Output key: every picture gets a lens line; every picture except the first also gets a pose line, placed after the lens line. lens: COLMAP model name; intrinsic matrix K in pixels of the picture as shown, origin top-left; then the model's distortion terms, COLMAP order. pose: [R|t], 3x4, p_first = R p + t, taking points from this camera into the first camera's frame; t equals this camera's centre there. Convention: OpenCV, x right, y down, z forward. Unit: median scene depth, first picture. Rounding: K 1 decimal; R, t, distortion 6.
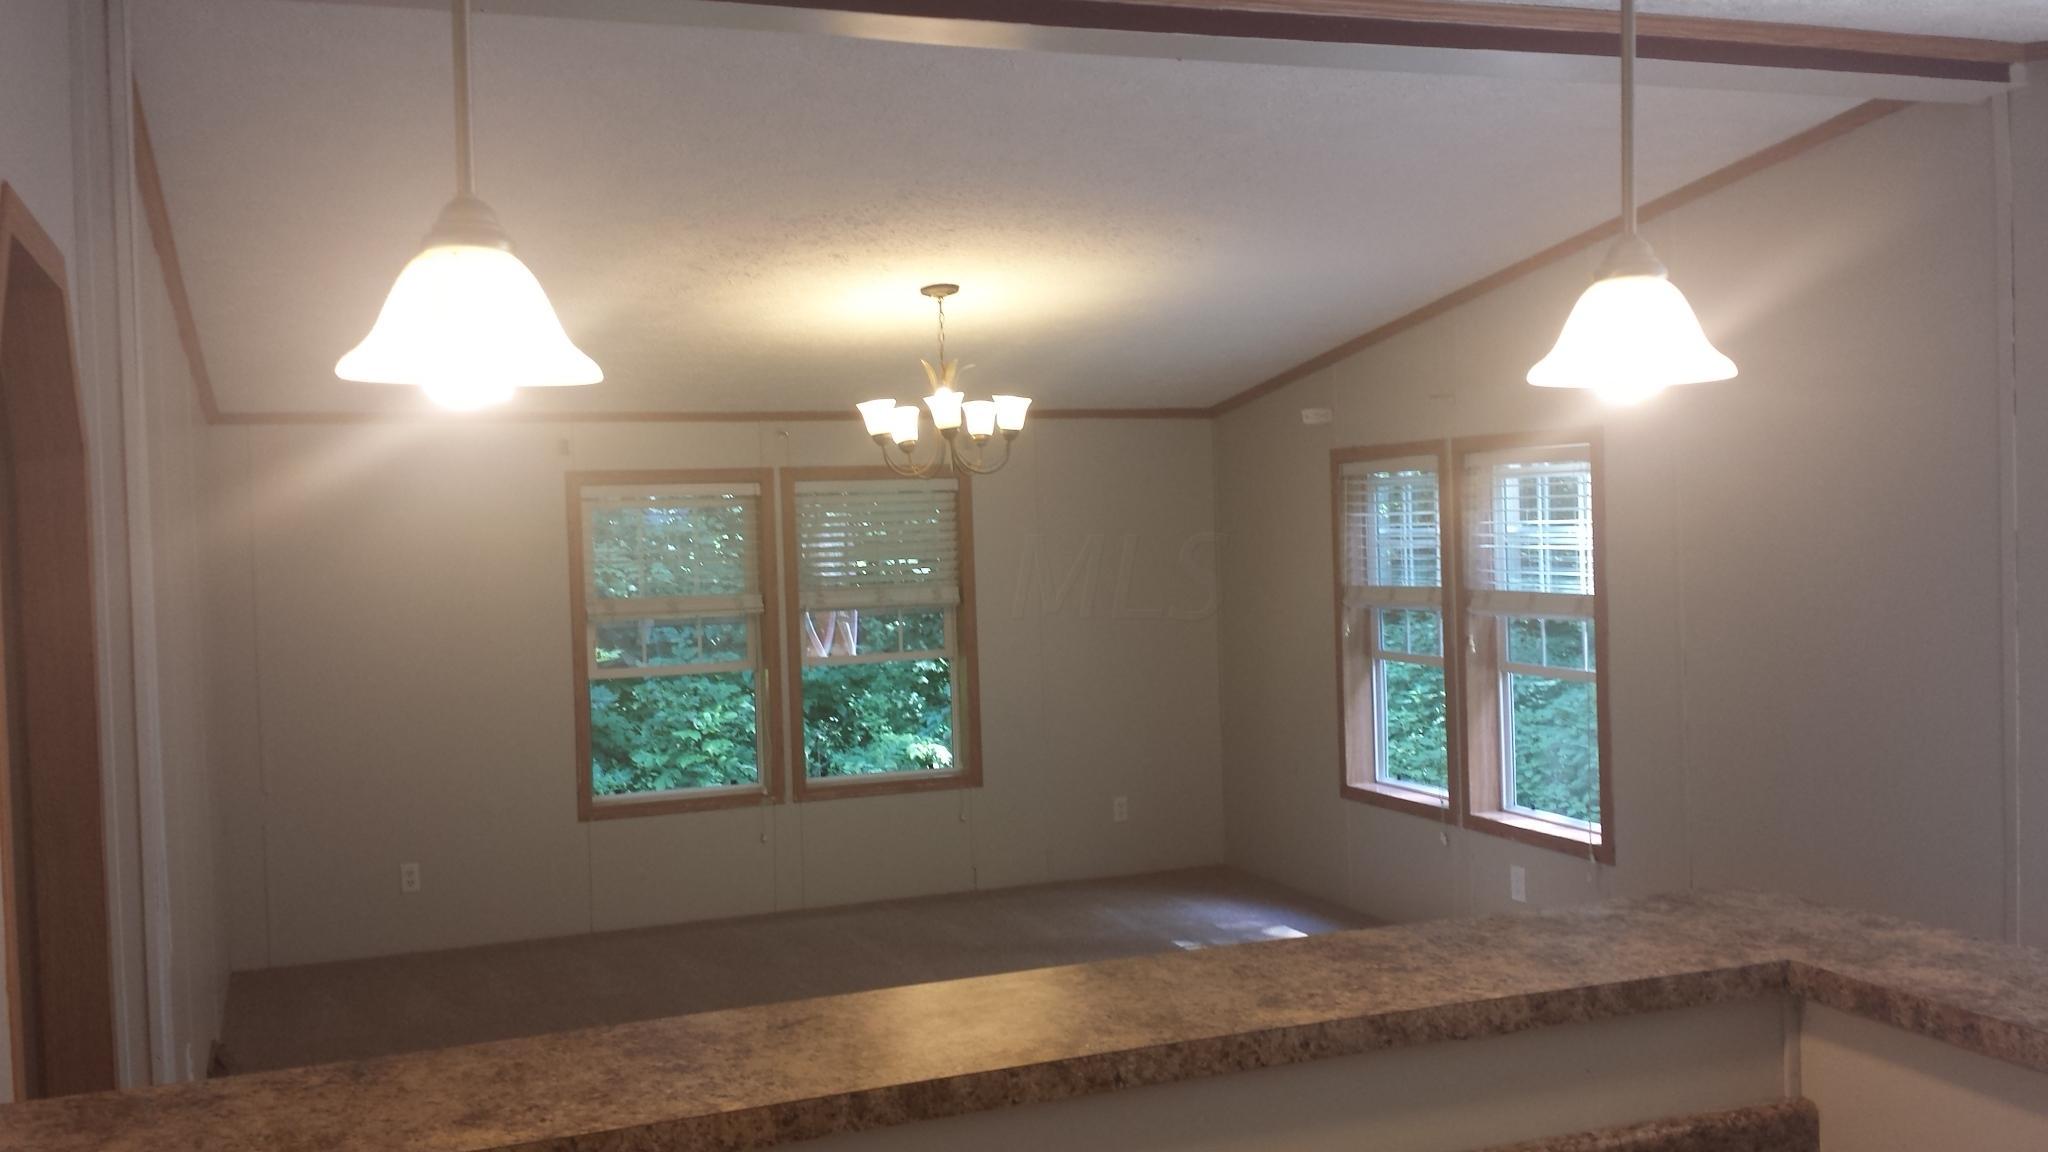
lens RADIAL K [[1895.2, 0, 1038.4], [0, 1895.2, 567.4], [0, 0, 1]] dist [0.132824, -0.331322]
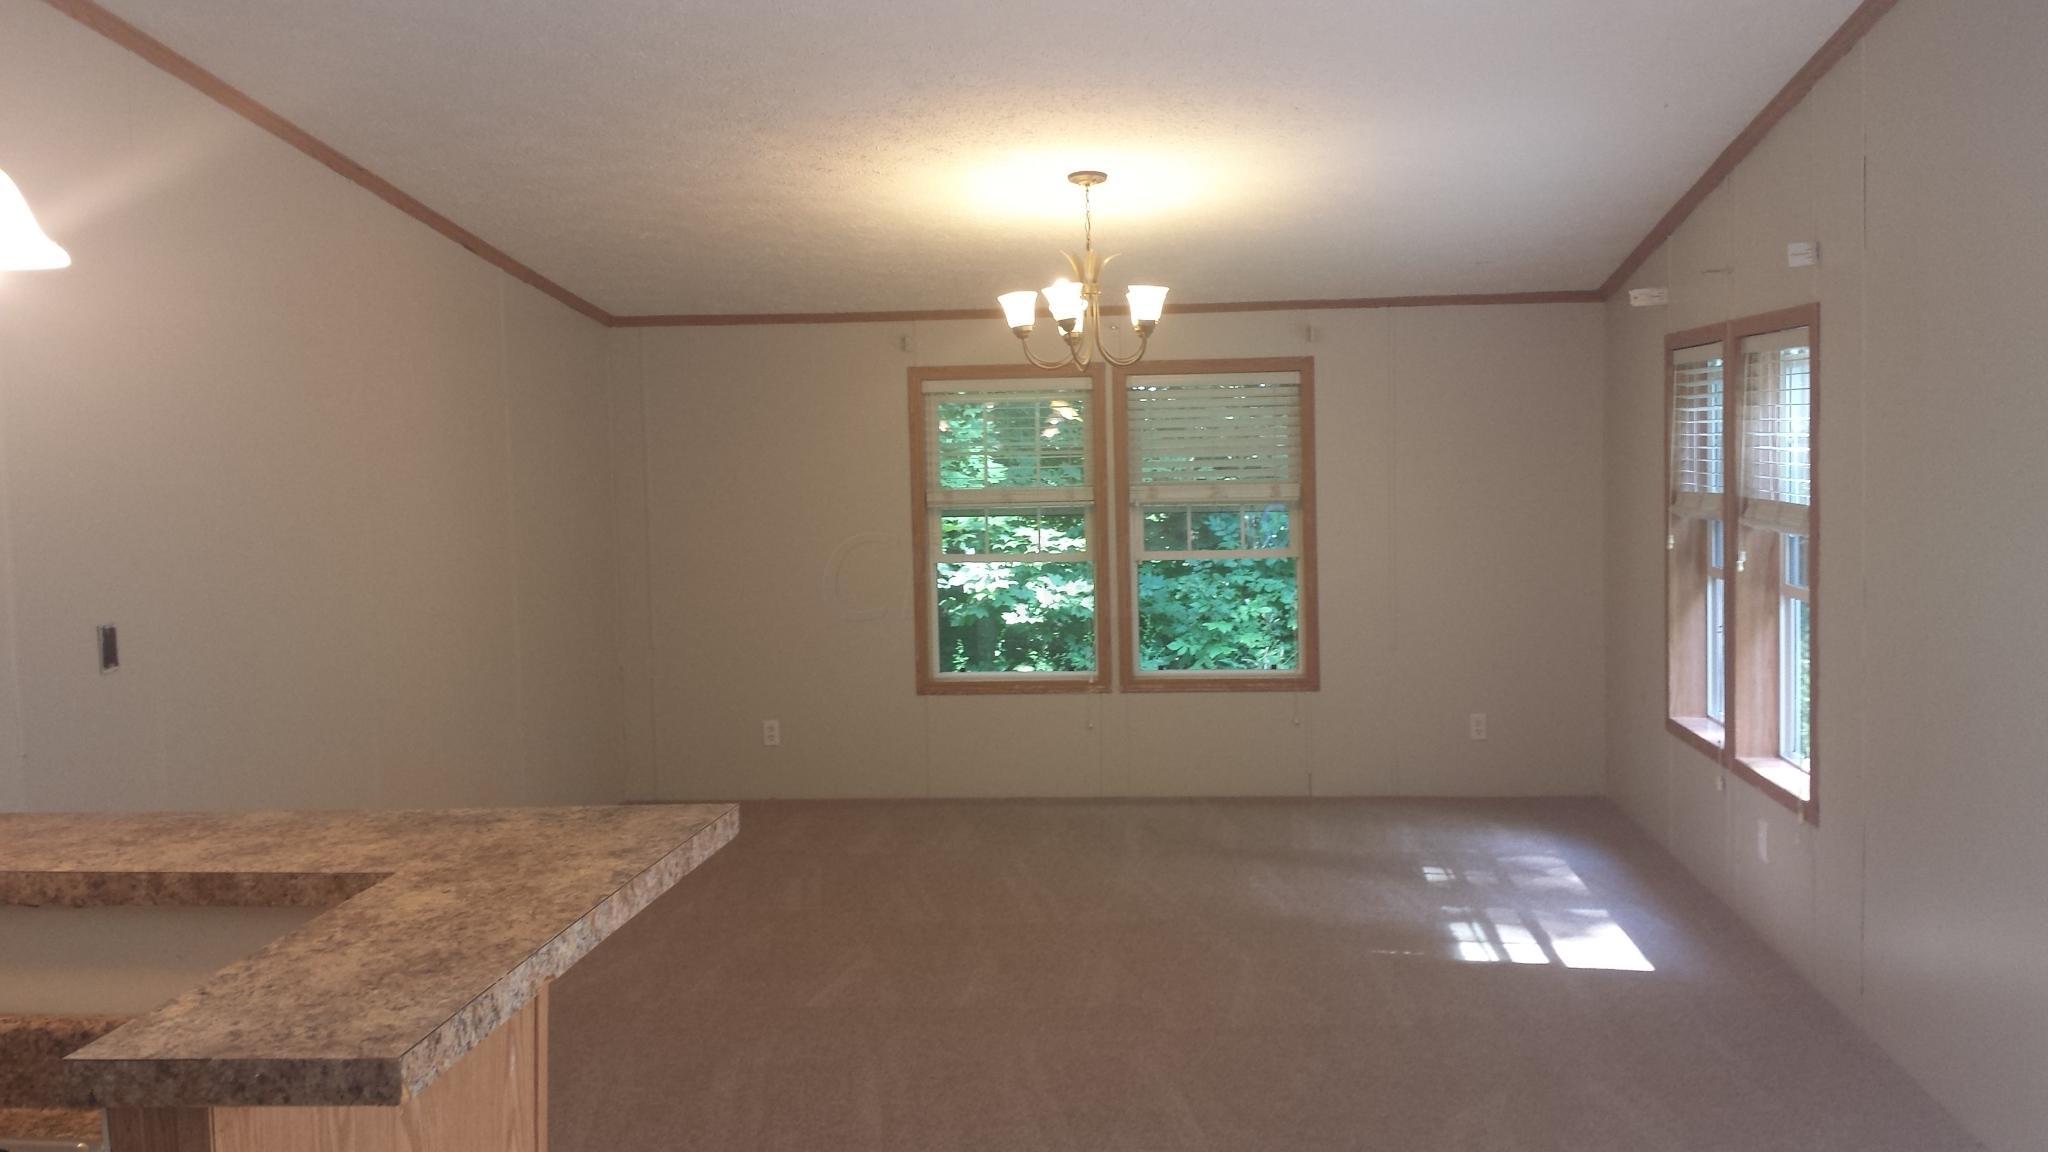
lens RADIAL K [[1895.2, 0, 1038.4], [0, 1895.2, 567.4], [0, 0, 1]] dist [0.132824, -0.331322]
pose [[0.898361, 0.040920, -0.437347, 0.285925], [-0.017012, 0.998146, 0.058445, -0.001874], [0.438928, -0.045065, 0.897392, 0.077745]]
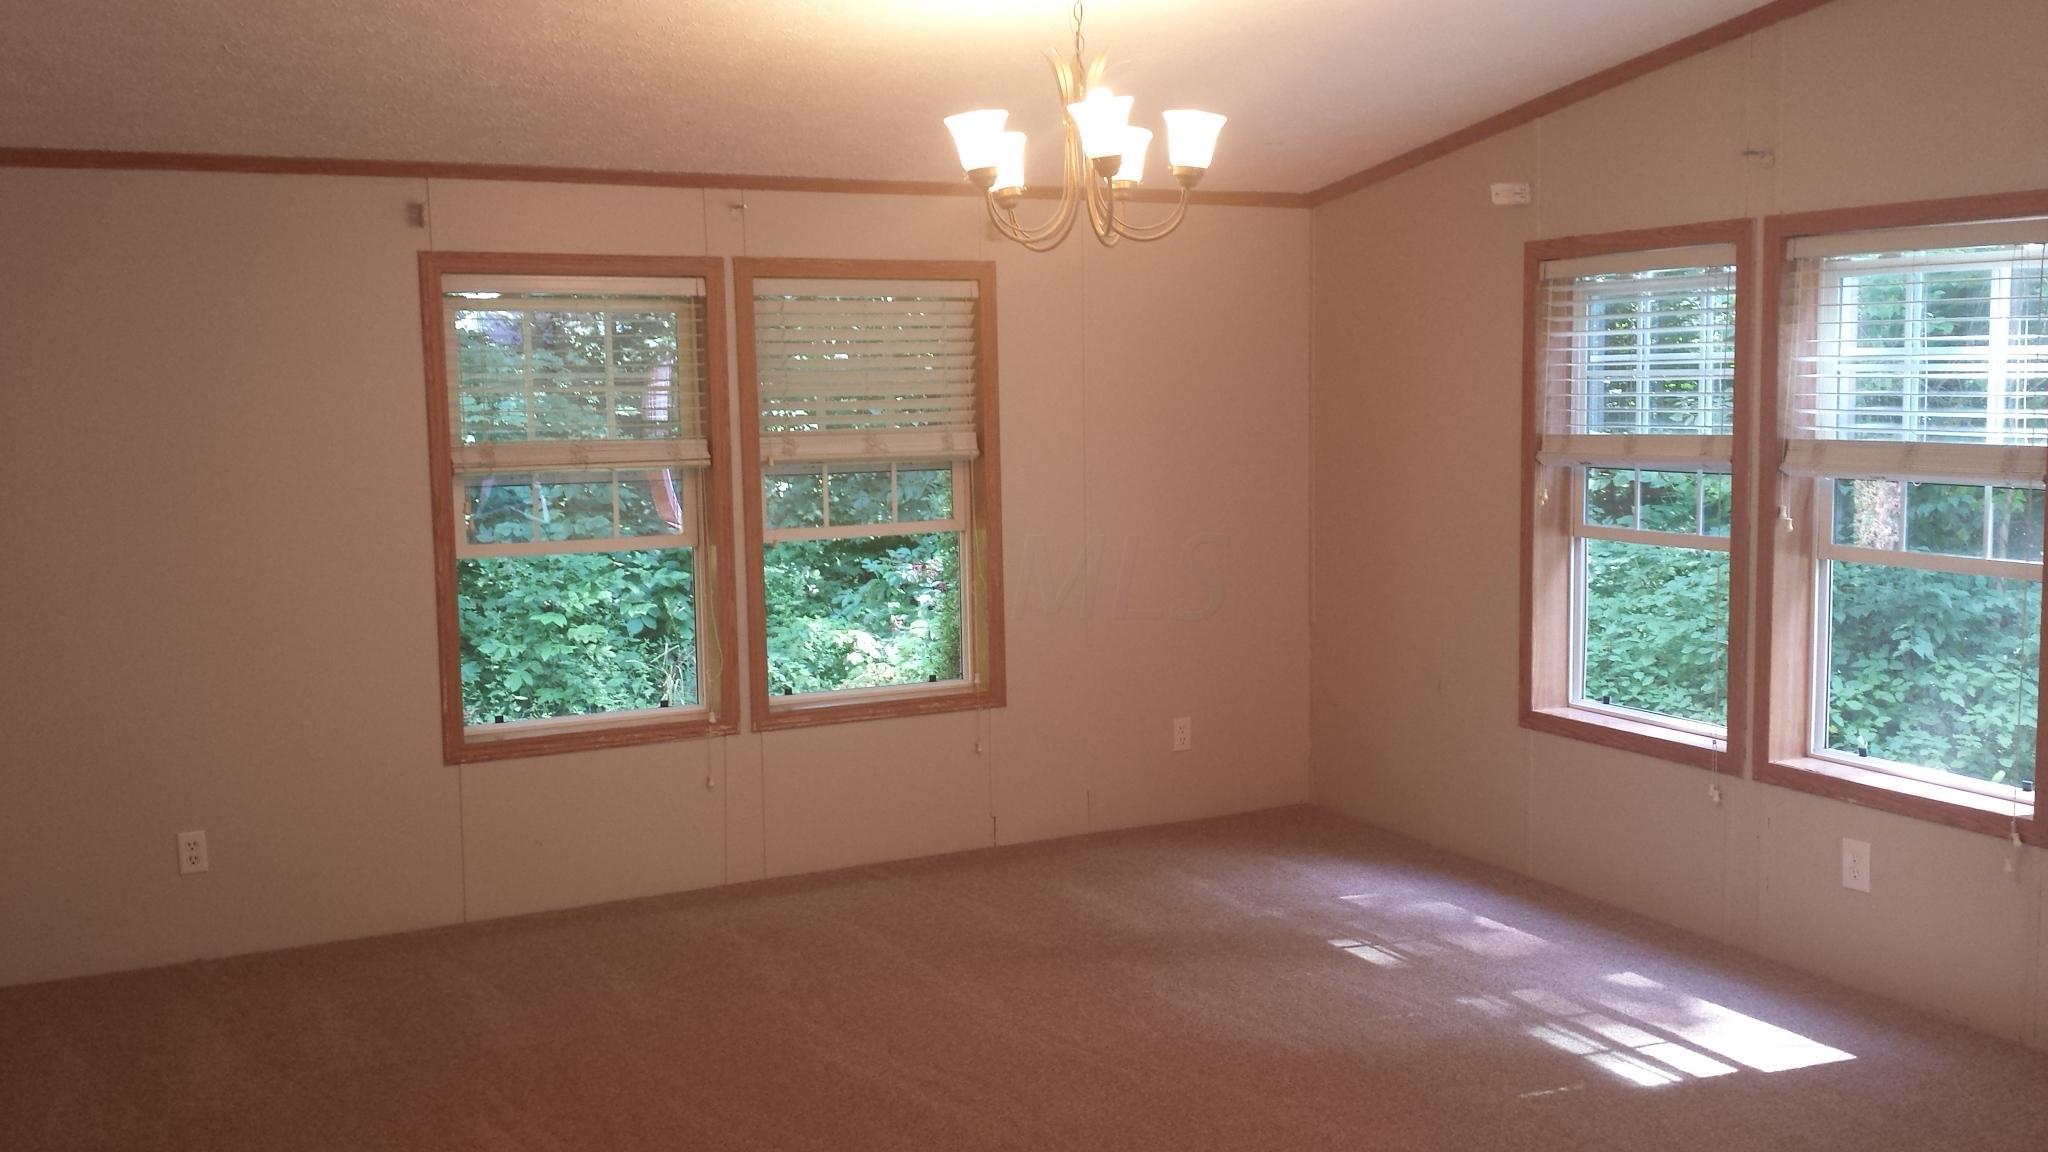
lens RADIAL K [[1895.2, 0, 1038.4], [0, 1895.2, 567.4], [0, 0, 1]] dist [0.132824, -0.331322]
pose [[0.995096, 0.003557, 0.098851, -0.097349], [-0.010743, 0.997329, 0.072252, 0.009600], [-0.098329, -0.072960, 0.992476, 0.301908]]
